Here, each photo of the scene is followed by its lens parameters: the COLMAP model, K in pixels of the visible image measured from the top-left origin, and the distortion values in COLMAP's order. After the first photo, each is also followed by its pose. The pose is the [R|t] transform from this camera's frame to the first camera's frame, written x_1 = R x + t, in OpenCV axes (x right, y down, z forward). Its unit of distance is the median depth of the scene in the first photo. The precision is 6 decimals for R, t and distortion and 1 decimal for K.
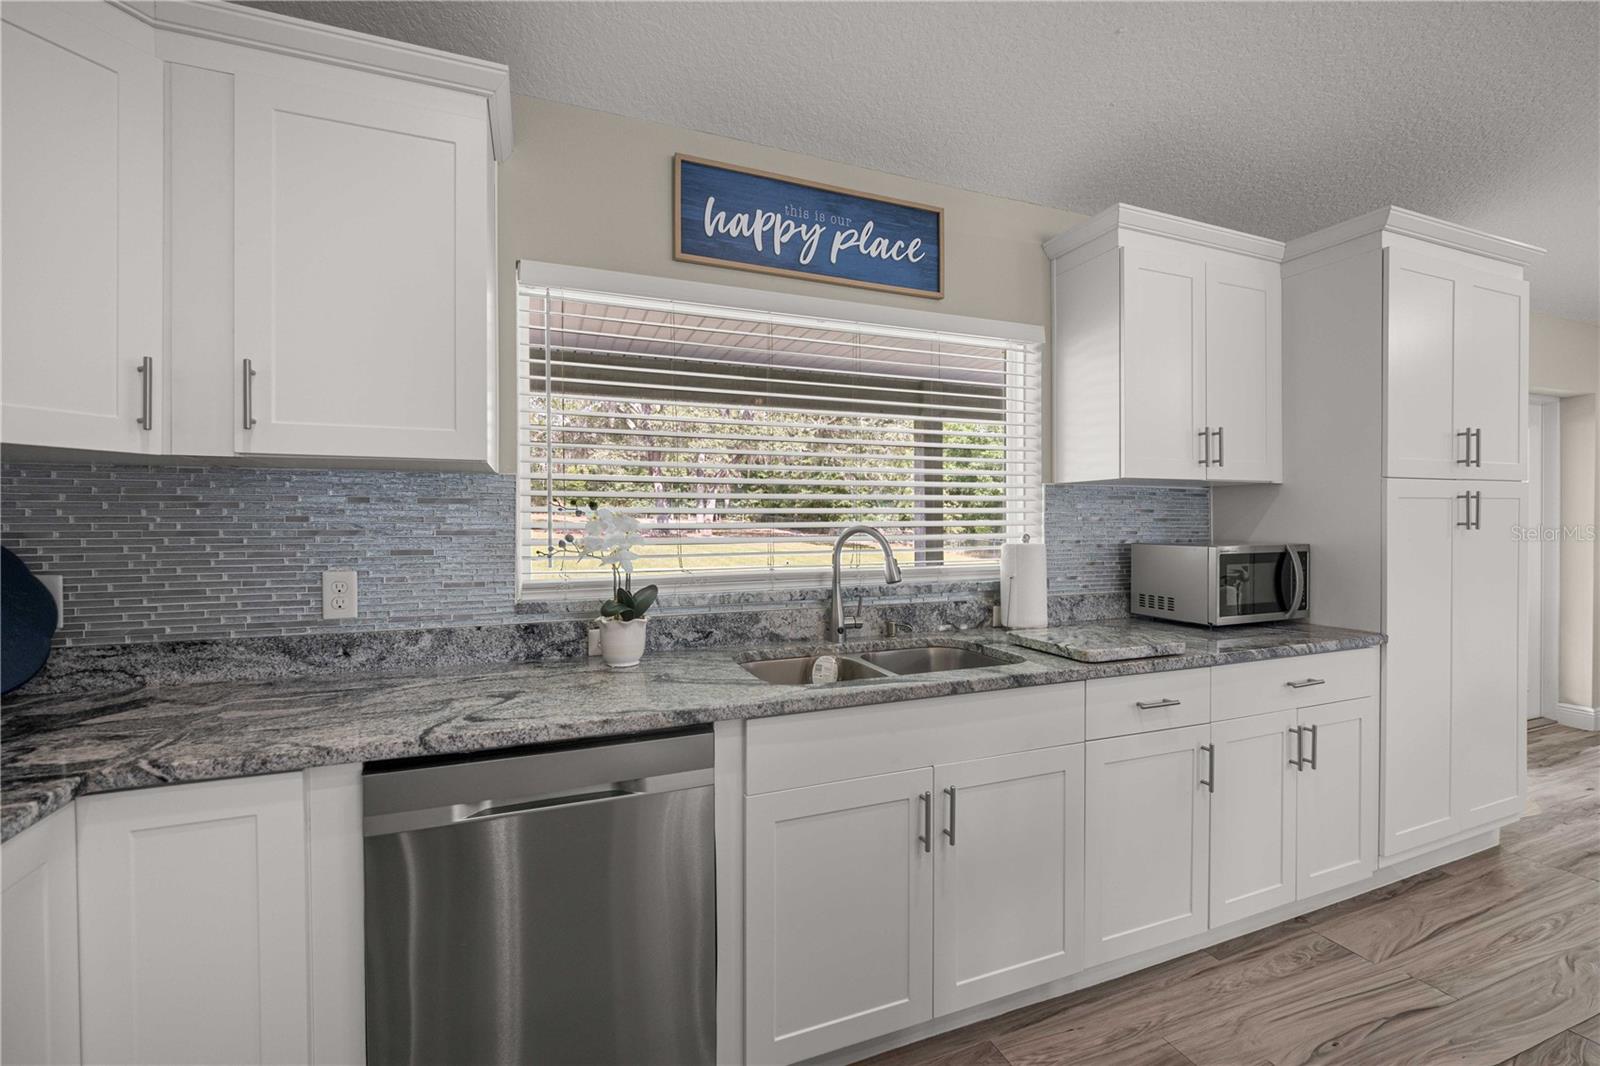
lens RADIAL K [[664.5, 0, 799.9], [0, 664.5, 527.5], [0, 0, 1]] dist [0.001601, 0.000053]
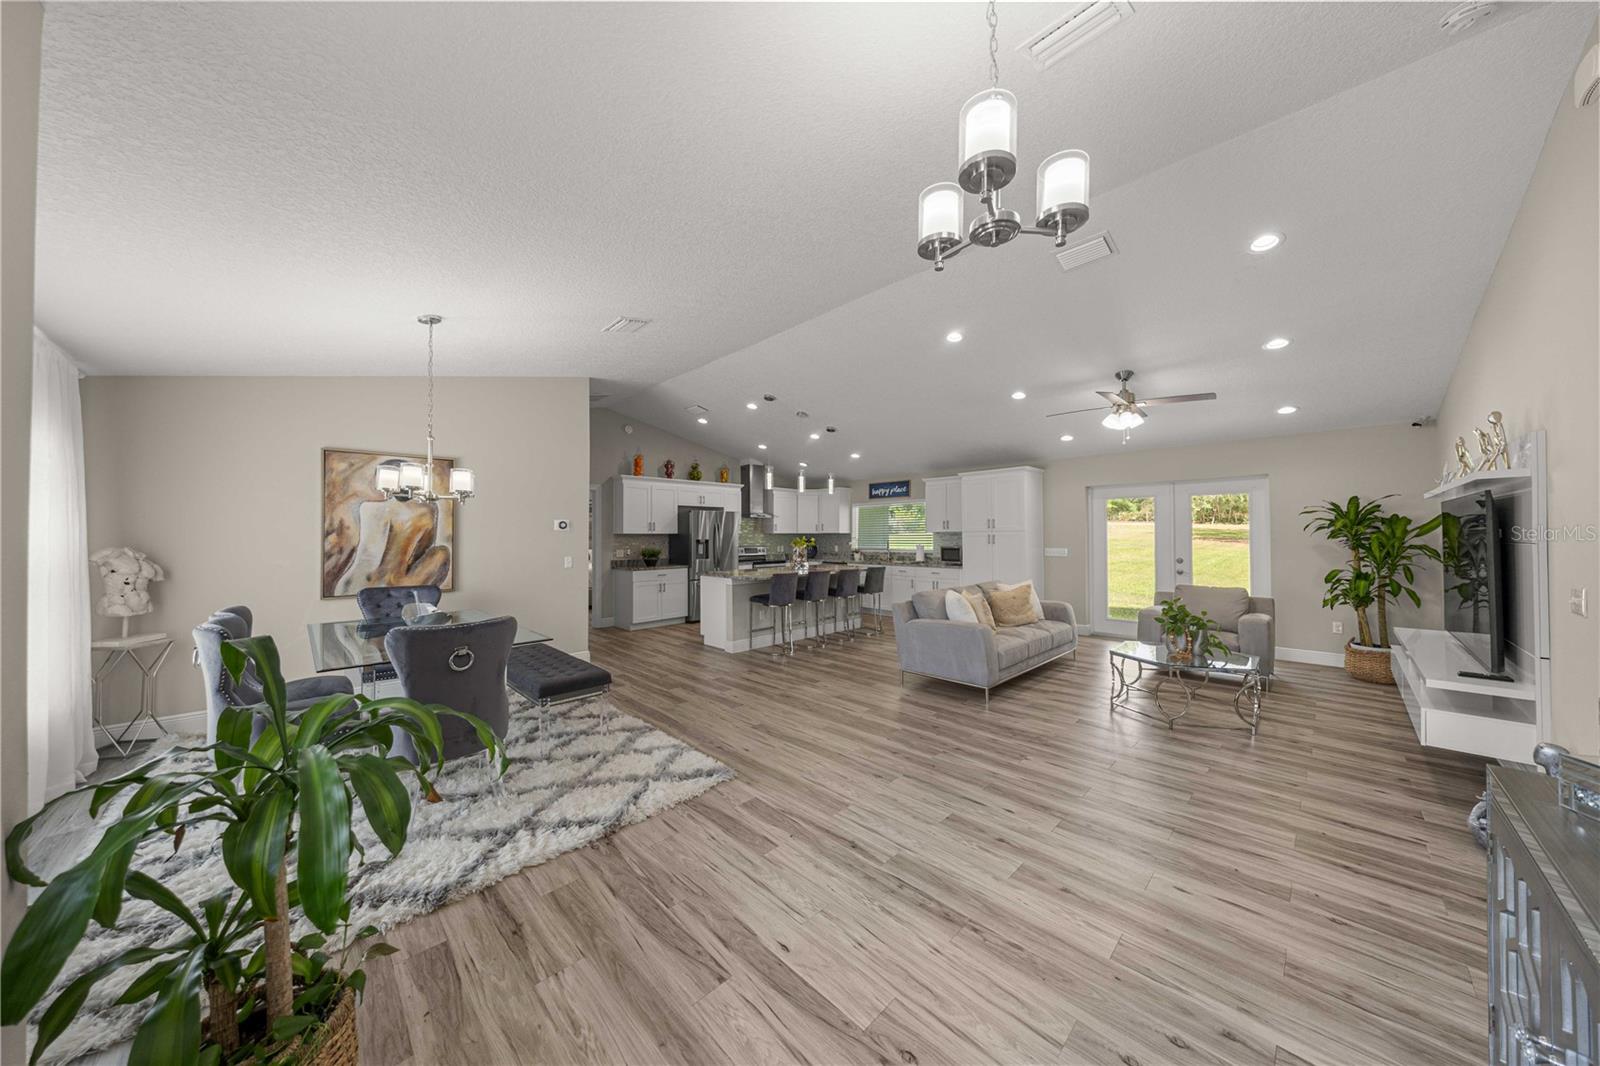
lens RADIAL K [[512.5, 0, 796.6], [0, 512.5, 527.9], [0, 0, 1]] dist [-0.005184, -0.000052]
pose [[0.376664, -0.007050, -0.926323, 3.911852], [0.001040, 0.999974, -0.007187, -0.084739], [0.926349, 0.001744, 0.376661, -1.441381]]
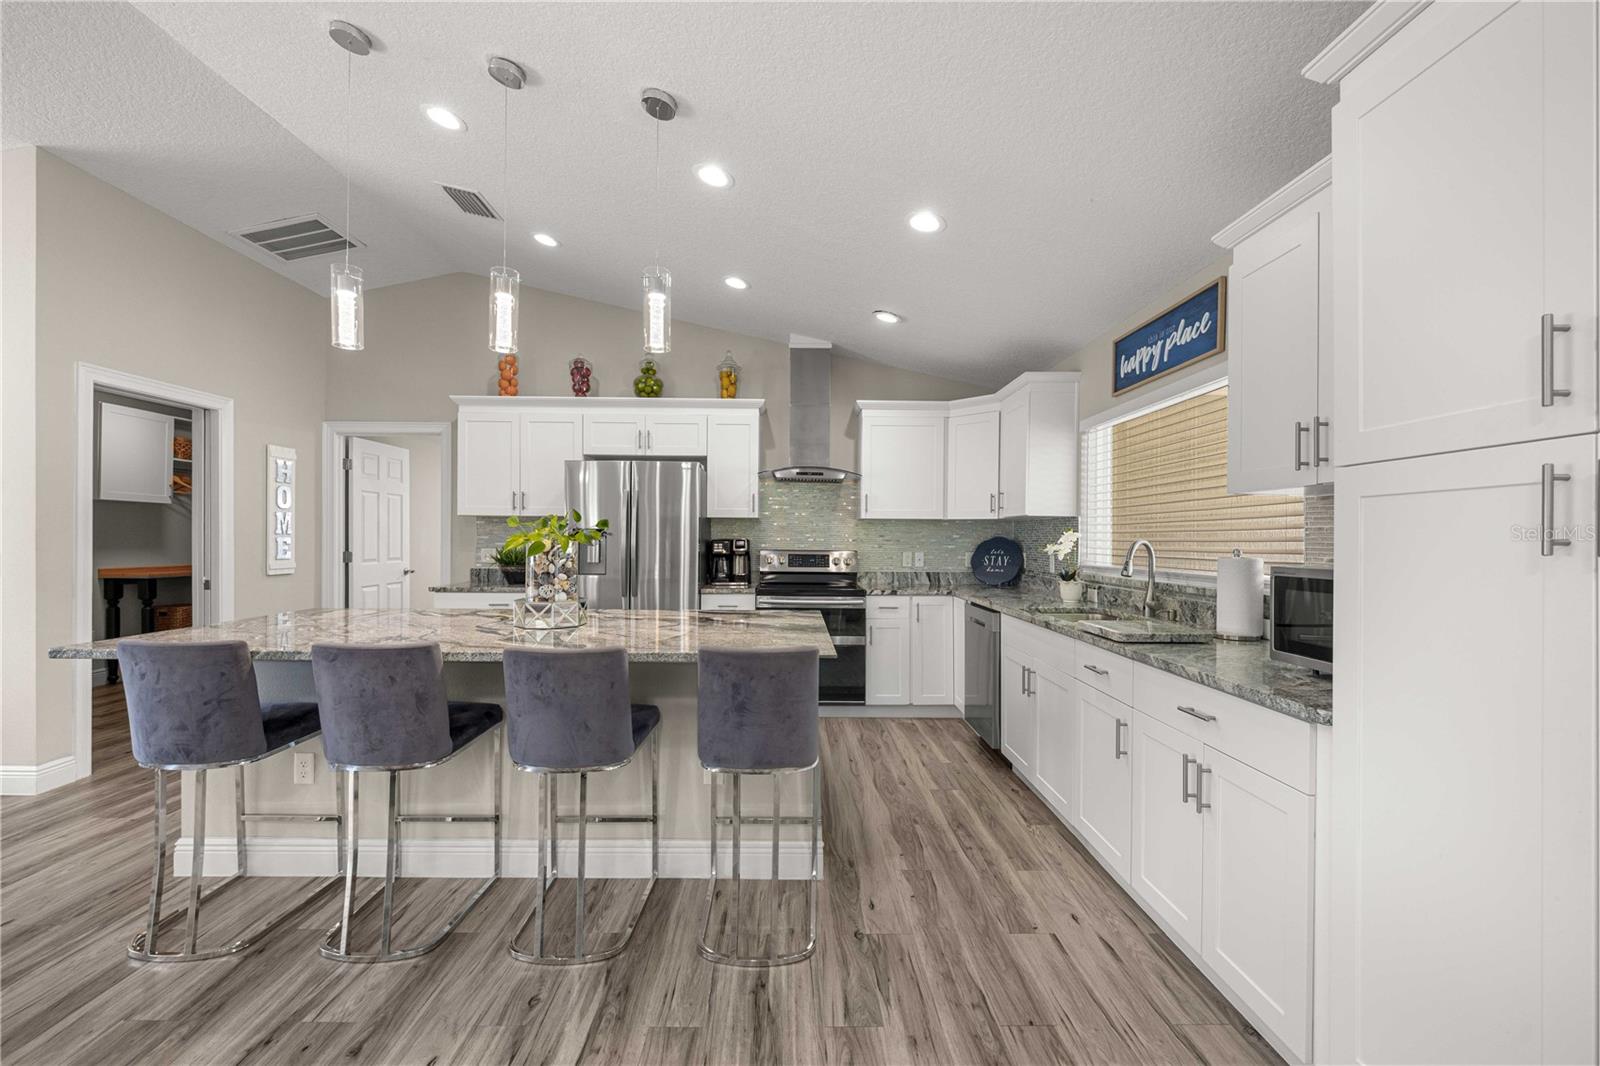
lens RADIAL K [[670.8, 0, 796.4], [0, 670.8, 535.5], [0, 0, 1]] dist [-0.002482, -0.000651]
pose [[-0.359021, -0.000751, -0.933329, 1.770981], [-0.006437, 0.999978, 0.001672, -0.010439], [0.933307, 0.006608, -0.359018, 0.791737]]
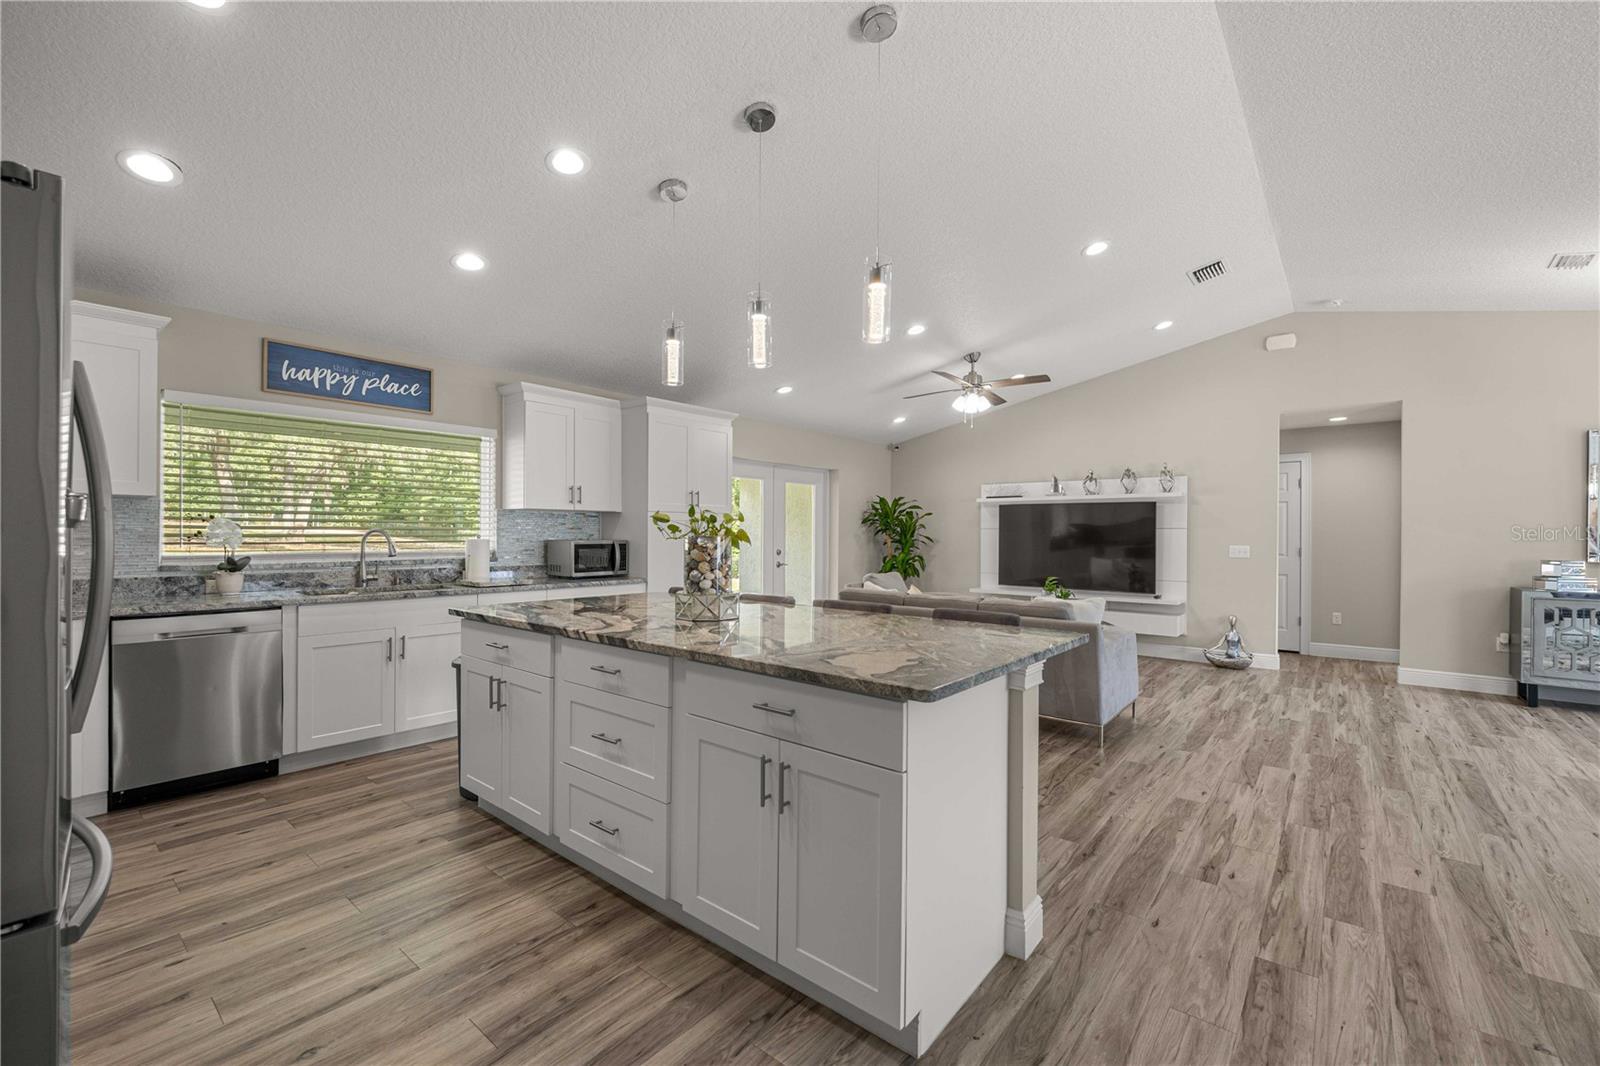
lens RADIAL K [[670.8, 0, 796.4], [0, 670.8, 535.5], [0, 0, 1]] dist [-0.002482, -0.000651]
pose [[0.877304, 0.008745, 0.479855, 0.231717], [-0.008825, 0.999959, -0.002089, 0.009529], [-0.479853, -0.002402, 0.877345, -1.383773]]
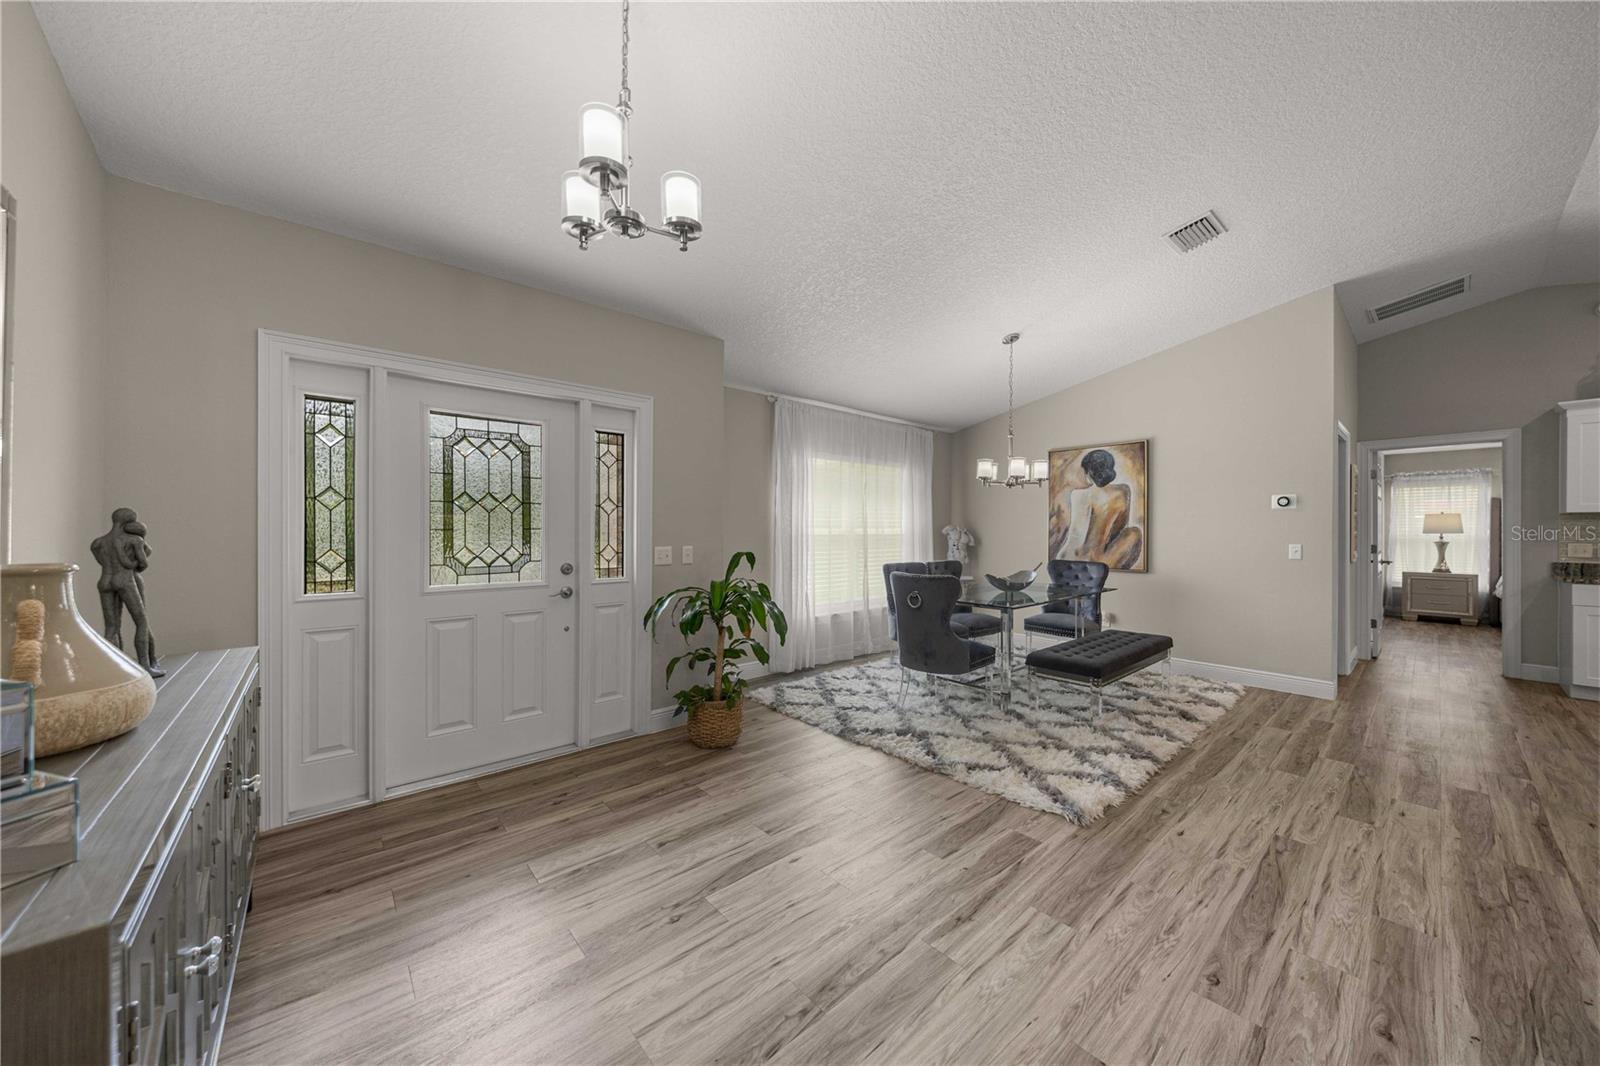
lens RADIAL K [[553.4, 0, 810.7], [0, 553.4, 535.5], [0, 0, 1]] dist [0.000357, 0.003248]
pose [[-0.941448, 0.008504, -0.337051, 3.437894], [0.004141, 0.999898, 0.013661, -0.024382], [0.337133, 0.011465, -0.941387, -0.156171]]
